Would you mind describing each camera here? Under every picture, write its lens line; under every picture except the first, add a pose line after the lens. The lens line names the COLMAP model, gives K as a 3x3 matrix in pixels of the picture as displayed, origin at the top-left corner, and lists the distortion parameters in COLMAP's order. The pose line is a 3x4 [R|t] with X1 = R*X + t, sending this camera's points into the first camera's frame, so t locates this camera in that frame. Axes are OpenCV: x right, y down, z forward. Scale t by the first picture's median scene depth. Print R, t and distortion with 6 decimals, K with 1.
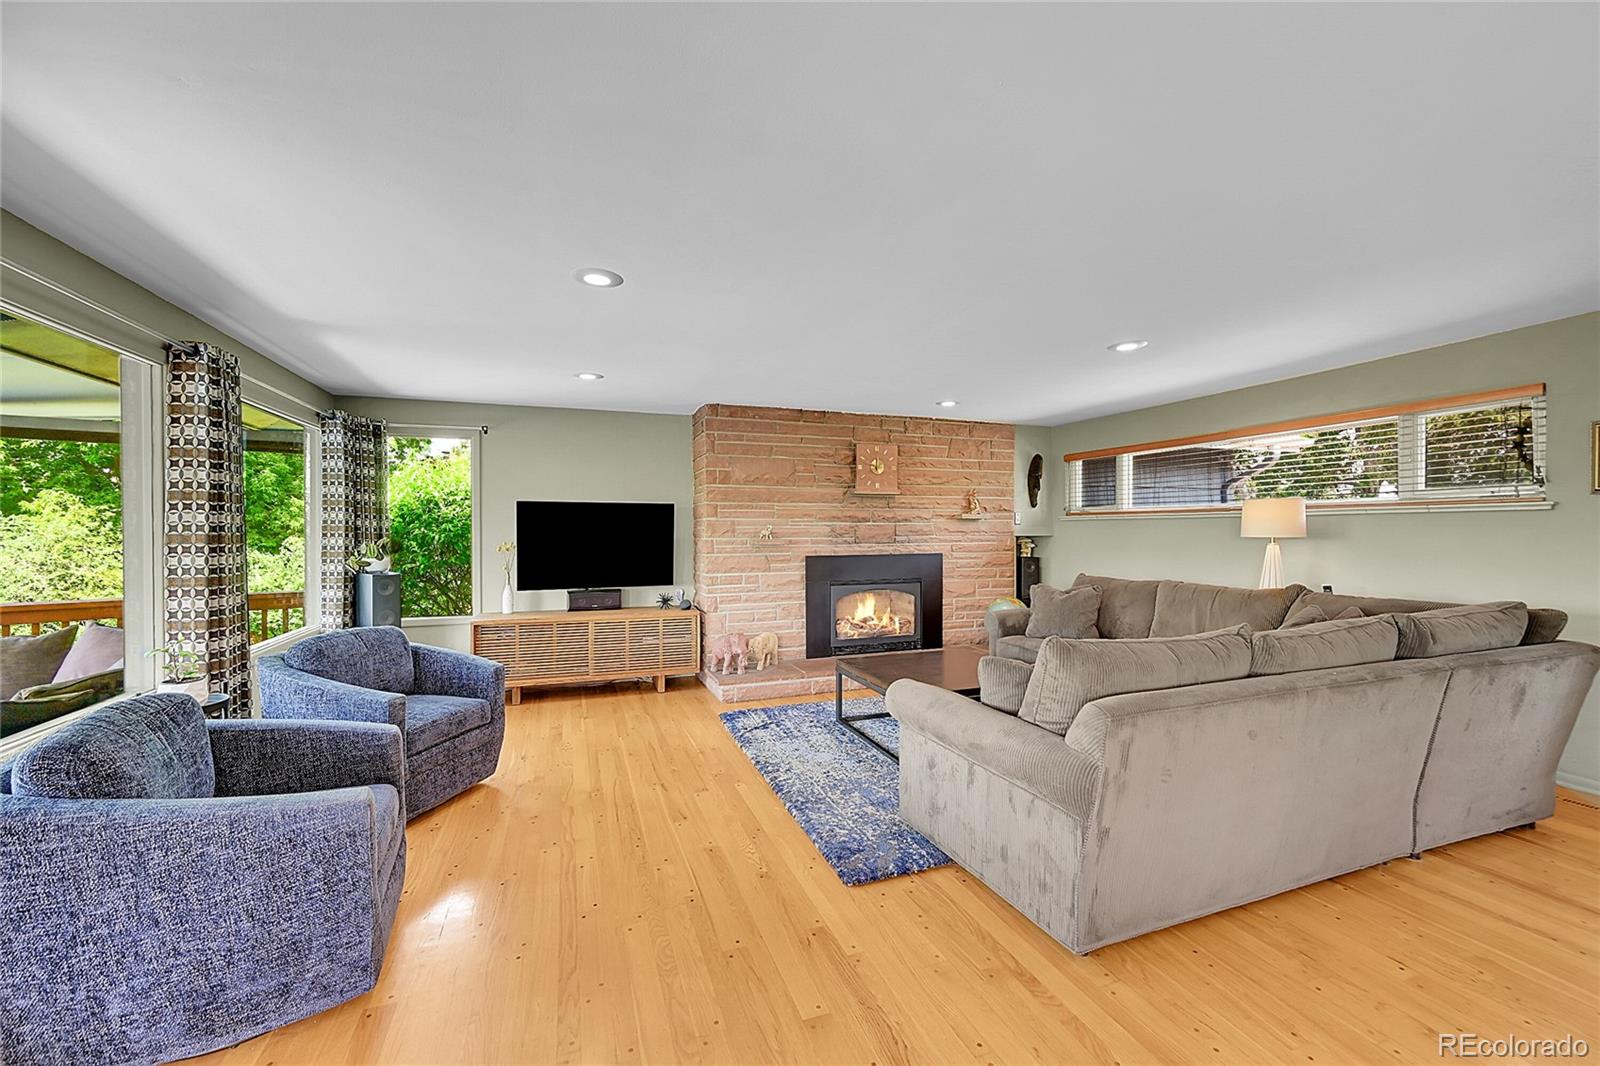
lens RADIAL K [[628.2, 0, 797.0], [0, 628.2, 533.9], [0, 0, 1]] dist [-0.002336, -0.000047]
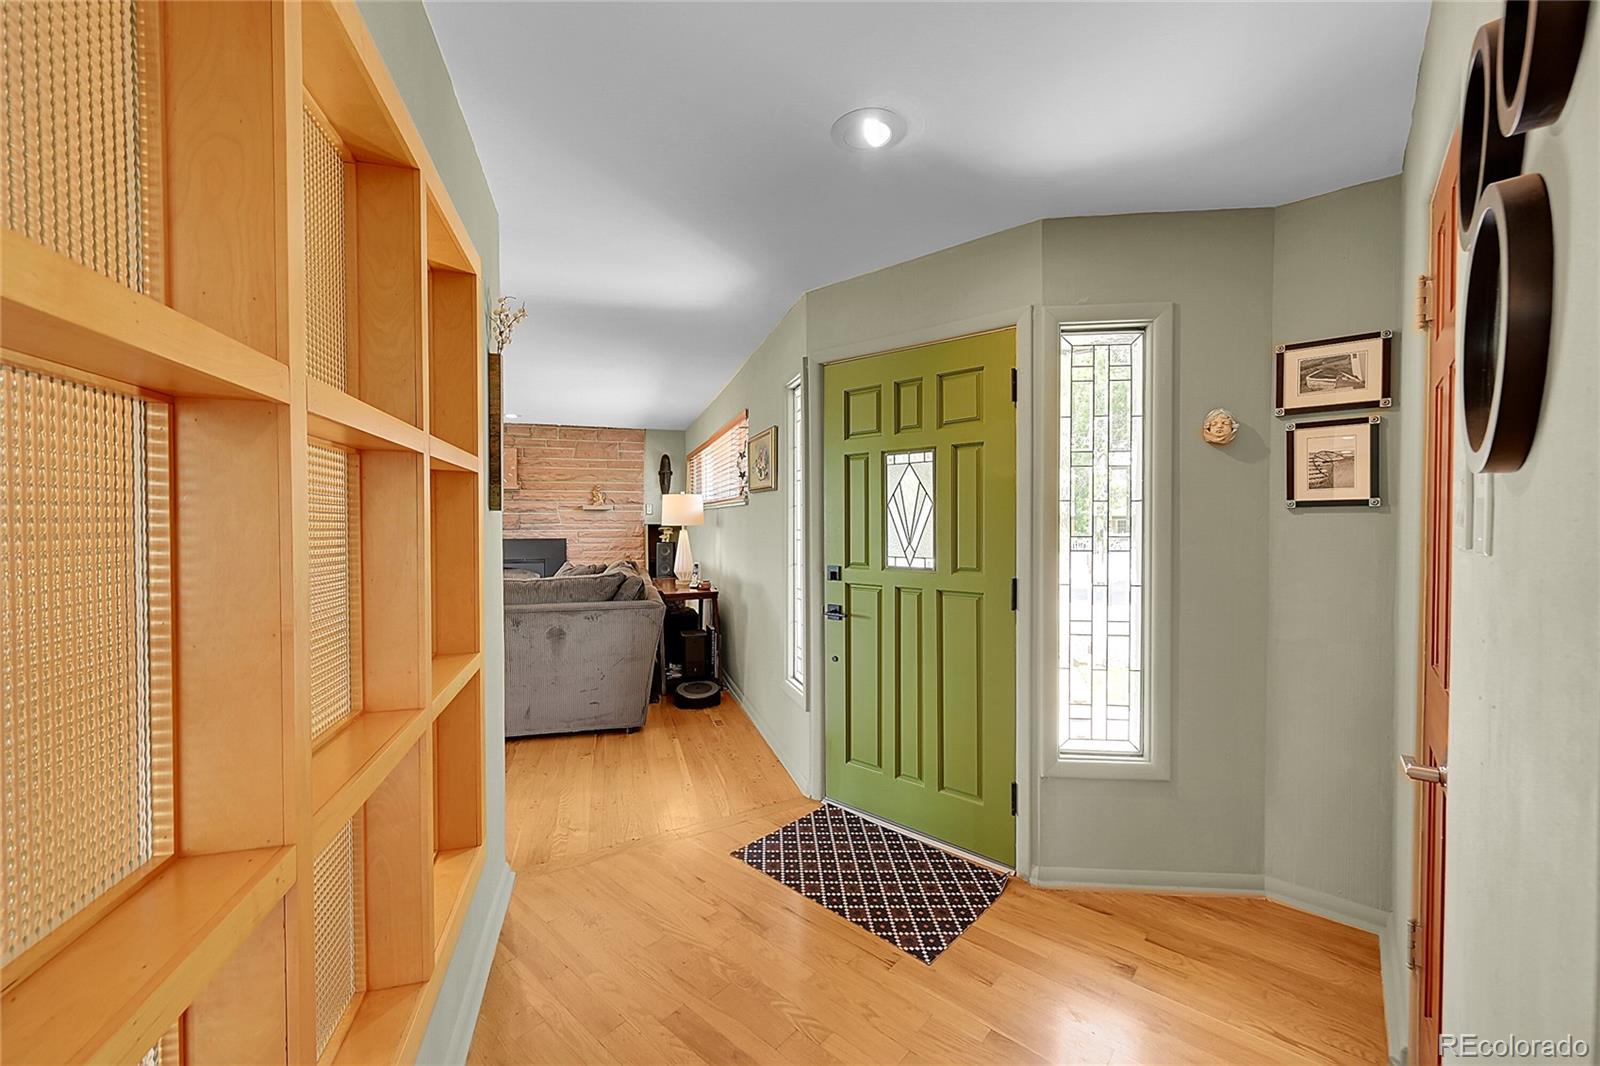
lens RADIAL K [[628.2, 0, 800.1], [0, 628.2, 531.6], [0, 0, 1]] dist [-0.002336, -0.000047]
pose [[0.998829, 0.003960, -0.048224, 0.774751], [-0.003228, 0.999878, 0.015252, -0.001760], [0.048279, -0.015079, 0.998720, -0.178934]]
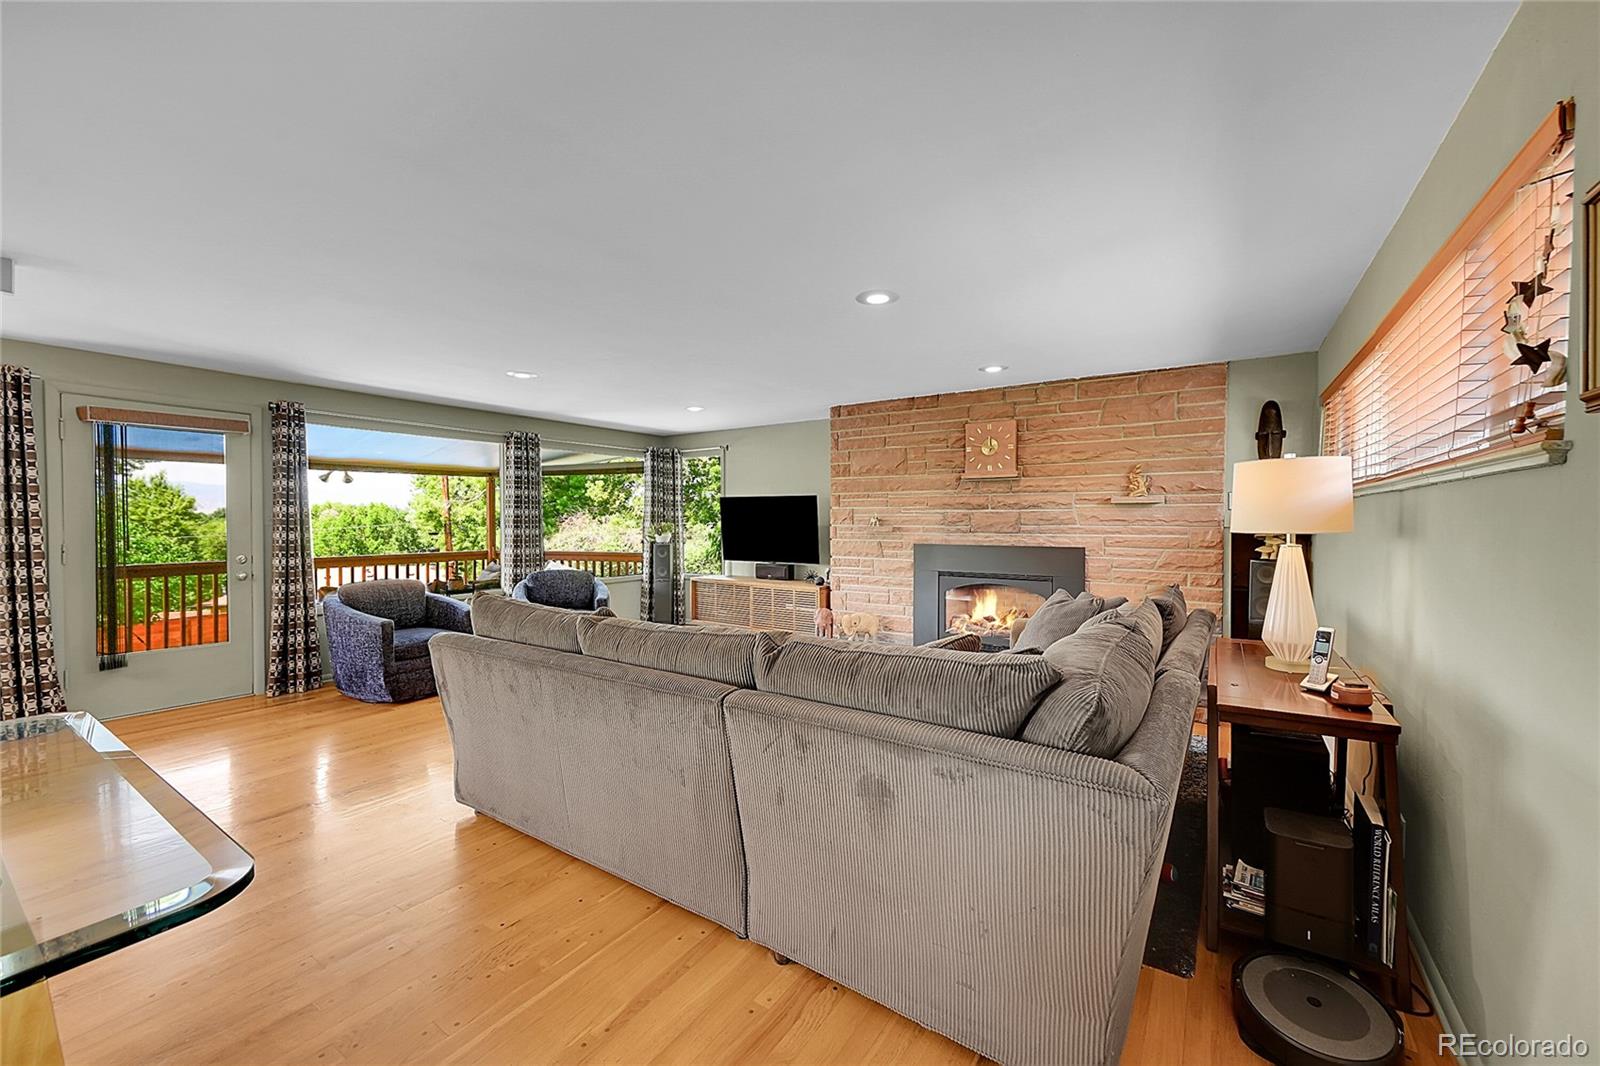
lens RADIAL K [[628.2, 0, 795.7], [0, 628.2, 530.9], [0, 0, 1]] dist [-0.002336, -0.000047]
pose [[0.589292, 0.018356, -0.807712, 0.693432], [-0.005973, 0.999814, 0.018364, -0.002419], [0.807898, -0.005998, 0.589292, 0.252577]]
